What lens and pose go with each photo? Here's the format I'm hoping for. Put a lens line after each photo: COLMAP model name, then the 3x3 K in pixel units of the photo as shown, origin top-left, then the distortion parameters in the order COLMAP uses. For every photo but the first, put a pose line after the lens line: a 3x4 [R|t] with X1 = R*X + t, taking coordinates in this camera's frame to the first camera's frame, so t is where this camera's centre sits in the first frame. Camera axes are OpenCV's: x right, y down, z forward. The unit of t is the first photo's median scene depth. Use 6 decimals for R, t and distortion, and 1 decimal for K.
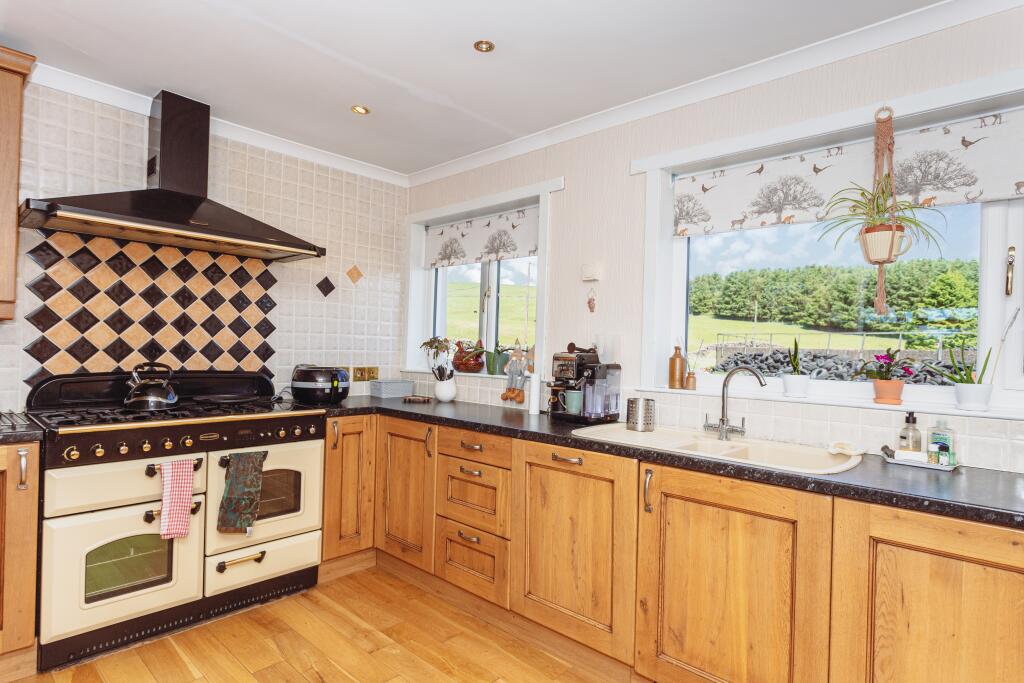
lens RADIAL K [[546.8, 0, 497.2], [0, 546.8, 341.1], [0, 0, 1]] dist [0.000768, -0.000077]
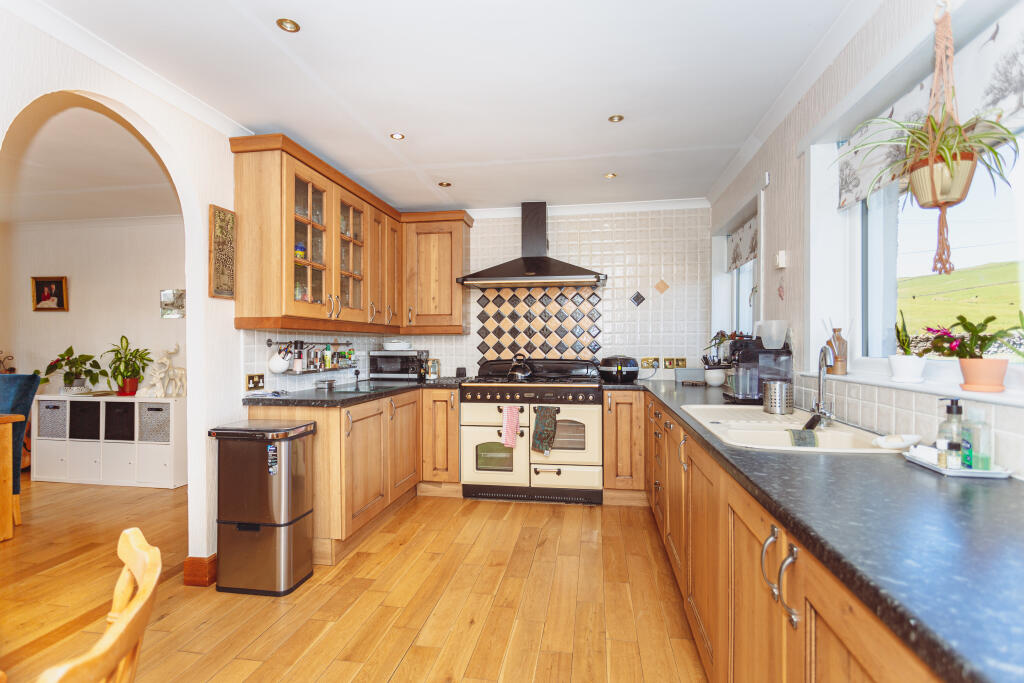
lens RADIAL K [[478.4, 0, 514.4], [0, 478.4, 345.5], [0, 0, 1]] dist [0.000533, -0.000191]
pose [[0.564521, -0.026398, -0.824997, 0.654717], [0.025506, 0.999569, -0.014531, 0.033995], [0.825025, -0.012839, 0.564951, 0.088259]]
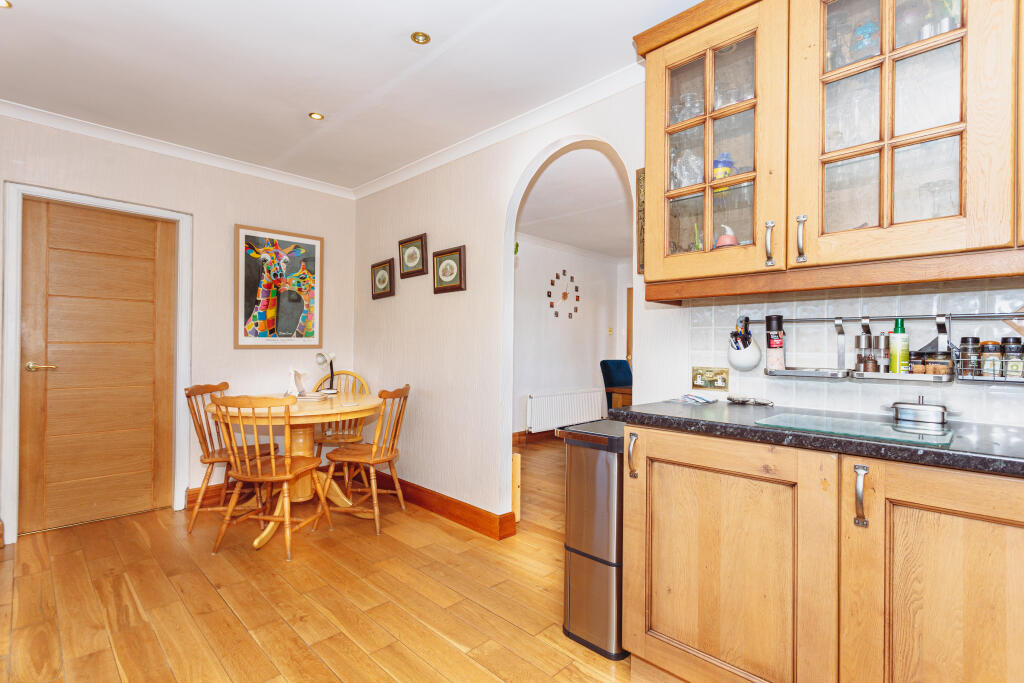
lens RADIAL K [[478.4, 0, 514.4], [0, 478.4, 345.5], [0, 0, 1]] dist [0.000533, -0.000191]
pose [[-0.999247, -0.038790, -0.000752, -0.234970], [-0.038774, 0.999131, -0.015292, 0.056052], [0.001344, -0.015251, -0.999883, 0.957362]]
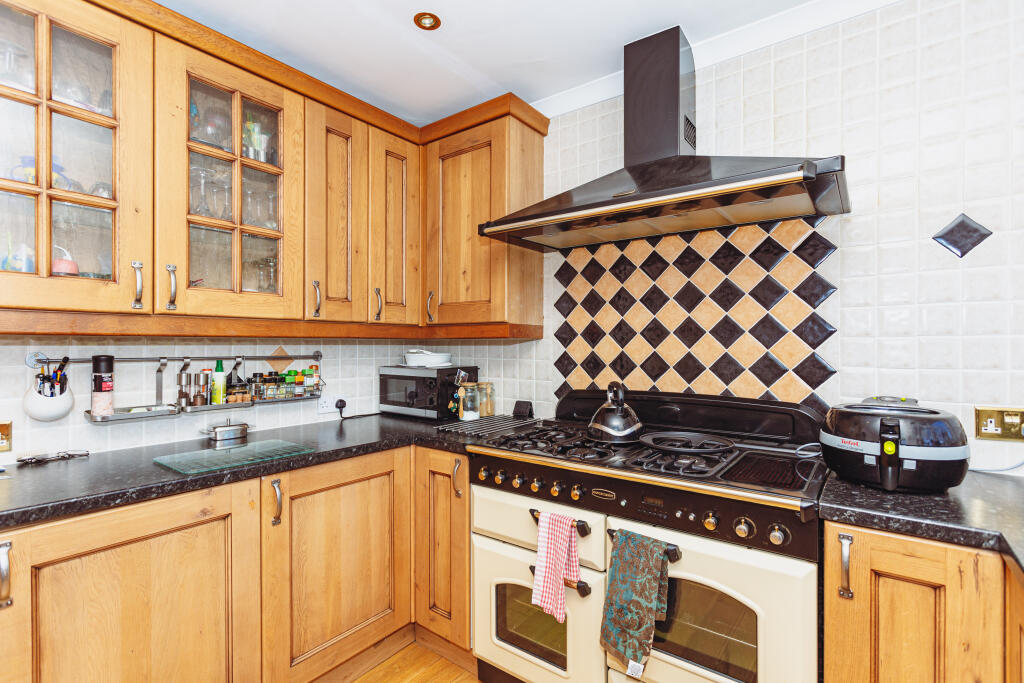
lens RADIAL K [[478.4, 0, 514.4], [0, 478.4, 345.5], [0, 0, 1]] dist [0.000533, -0.000191]
pose [[0.121530, -0.024493, -0.992286, 0.061135], [0.012387, 0.999655, -0.023158, -0.000181], [0.992510, -0.009477, 0.121791, 0.744707]]
